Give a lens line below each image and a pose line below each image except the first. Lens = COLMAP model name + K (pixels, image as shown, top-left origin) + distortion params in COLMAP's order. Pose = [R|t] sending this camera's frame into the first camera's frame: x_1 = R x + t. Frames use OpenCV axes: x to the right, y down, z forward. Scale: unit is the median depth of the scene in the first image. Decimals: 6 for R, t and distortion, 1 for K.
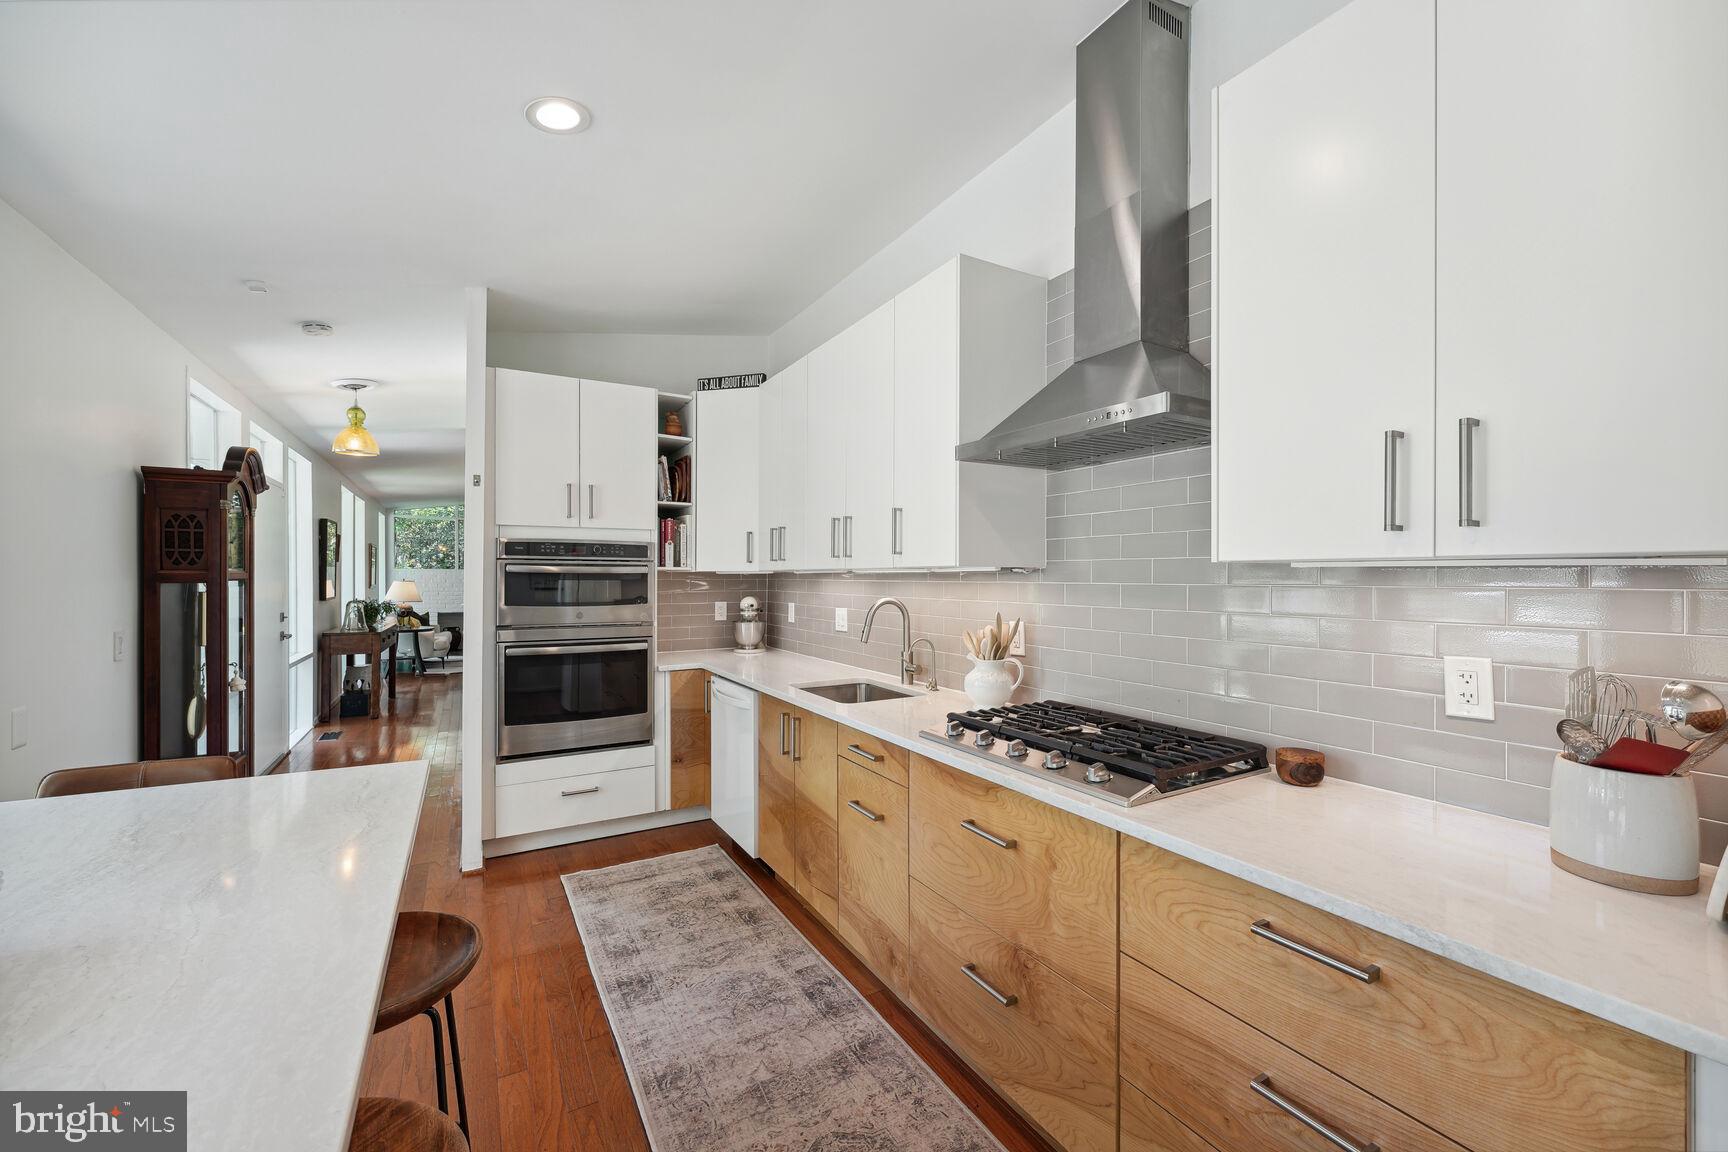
lens RADIAL K [[692.7, 0, 866.1], [0, 692.7, 577.6], [0, 0, 1]] dist [0.002039, 0.000269]
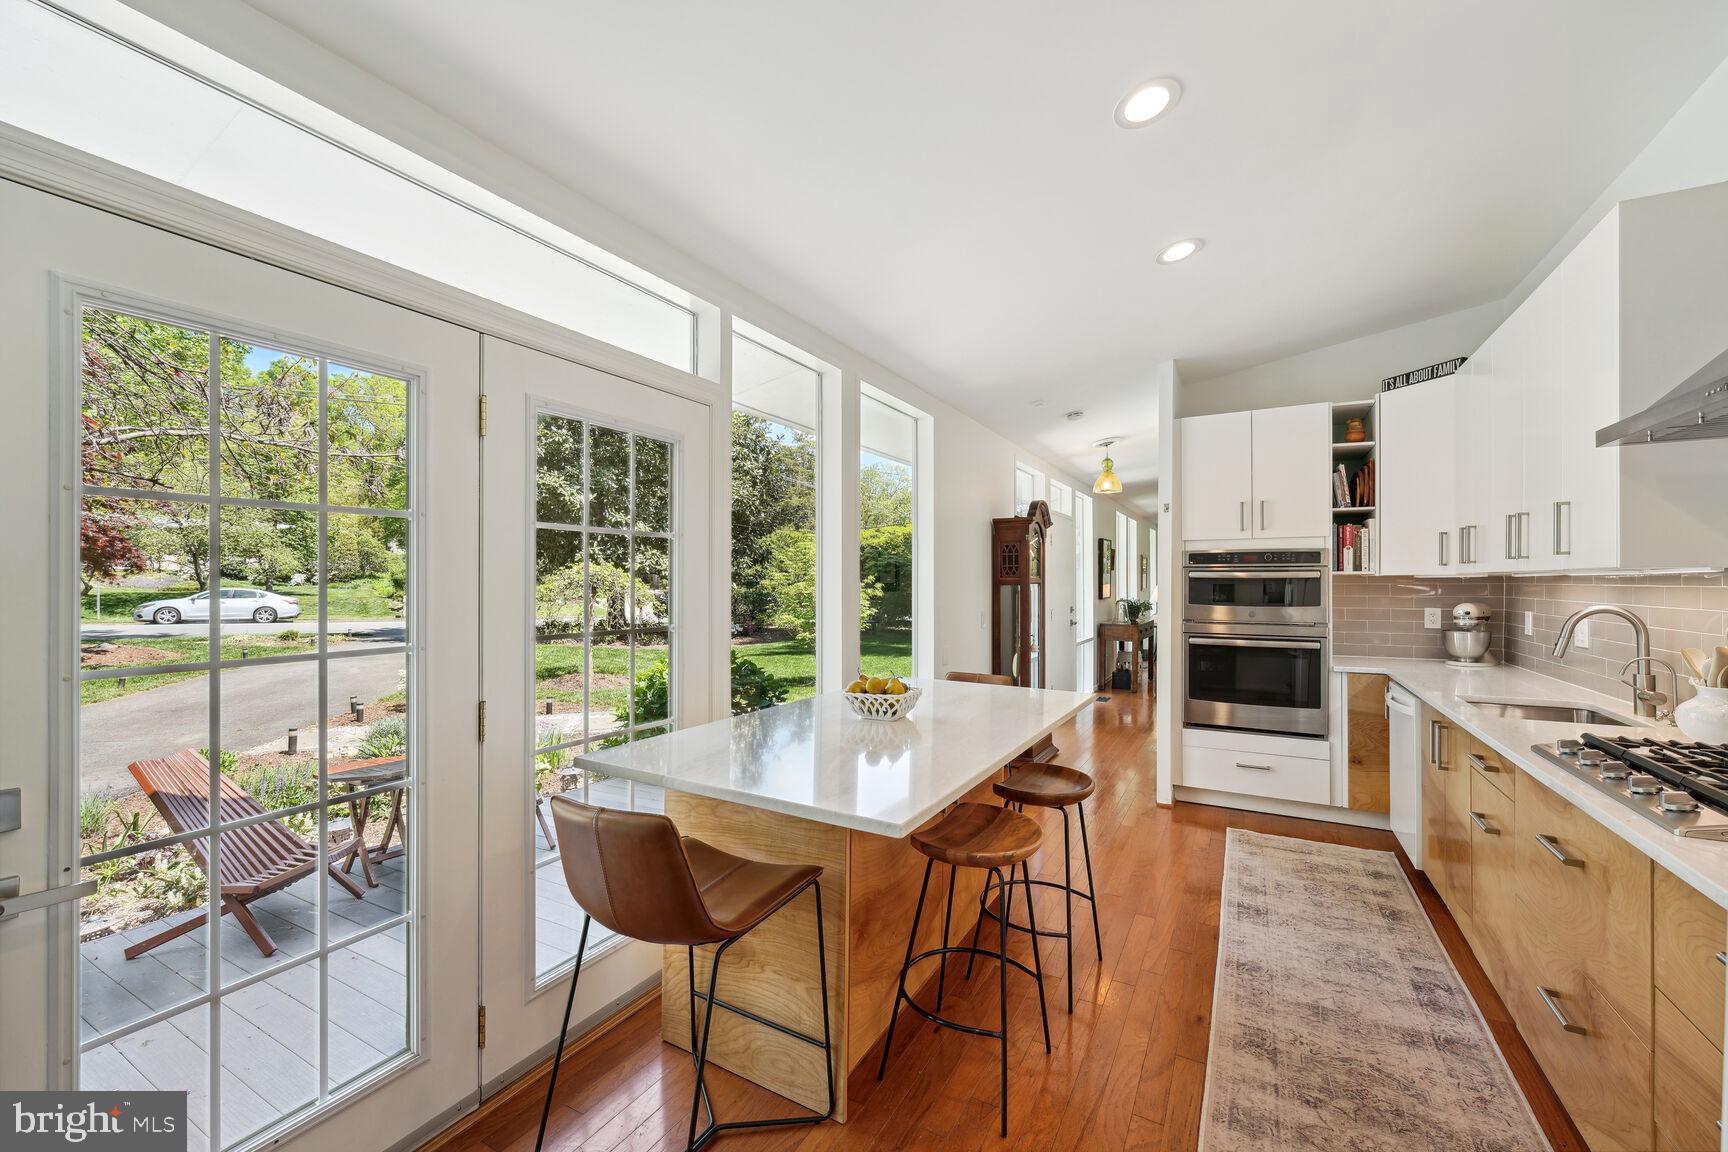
lens RADIAL K [[692.7, 0, 864.7], [0, 692.7, 578.9], [0, 0, 1]] dist [0.002039, 0.000269]
pose [[0.512410, -0.004756, -0.858728, 0.254166], [0.000734, 0.999987, -0.005100, 0.000597], [0.858741, 0.001983, 0.512406, -0.153484]]
